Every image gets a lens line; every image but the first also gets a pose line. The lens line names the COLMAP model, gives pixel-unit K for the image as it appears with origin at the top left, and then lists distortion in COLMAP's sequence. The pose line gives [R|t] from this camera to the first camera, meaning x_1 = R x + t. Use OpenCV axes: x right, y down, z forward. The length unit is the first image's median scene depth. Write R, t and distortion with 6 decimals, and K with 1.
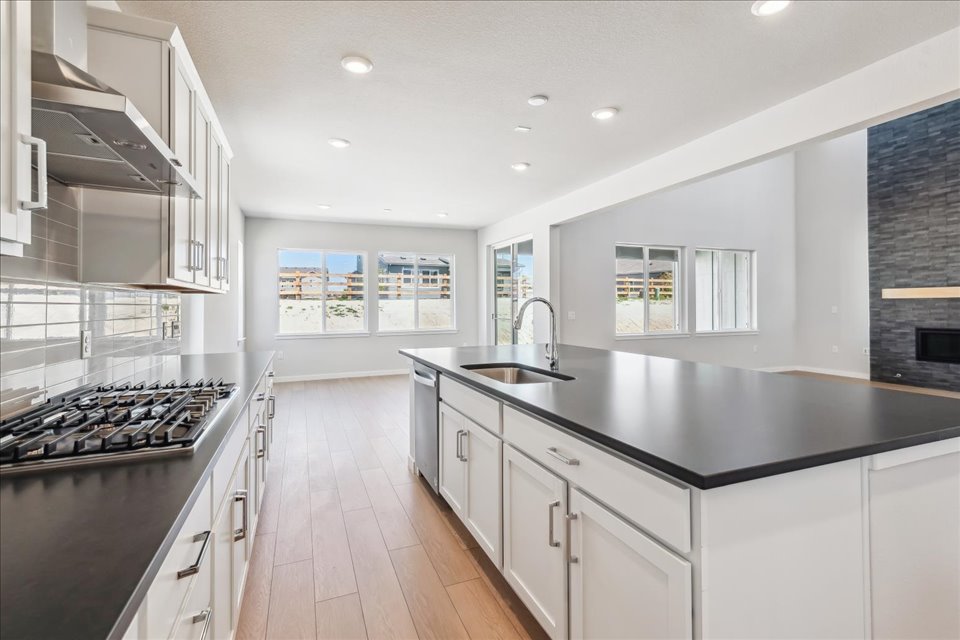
lens RADIAL K [[421.5, 0, 493.4], [0, 421.5, 303.9], [0, 0, 1]] dist [0.011726, -0.002711]
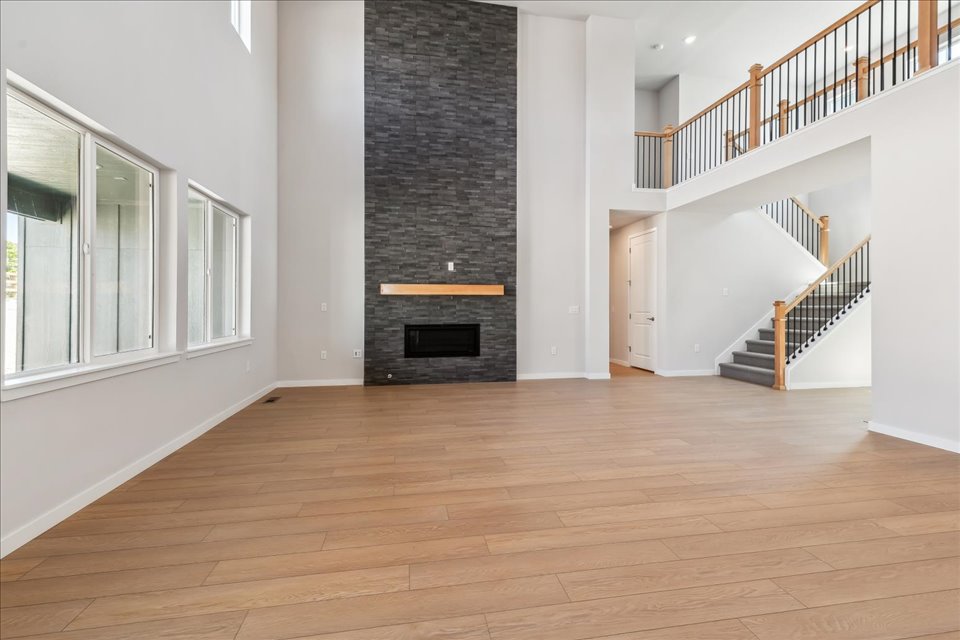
lens RADIAL K [[421.5, 0, 472.1], [0, 421.5, 310.7], [0, 0, 1]] dist [0.011726, -0.002711]
pose [[0.228167, 0.001394, 0.973621, 0.078775], [-0.006448, 0.999979, 0.000079, 0.022393], [-0.973601, -0.006296, 0.228172, 0.635513]]
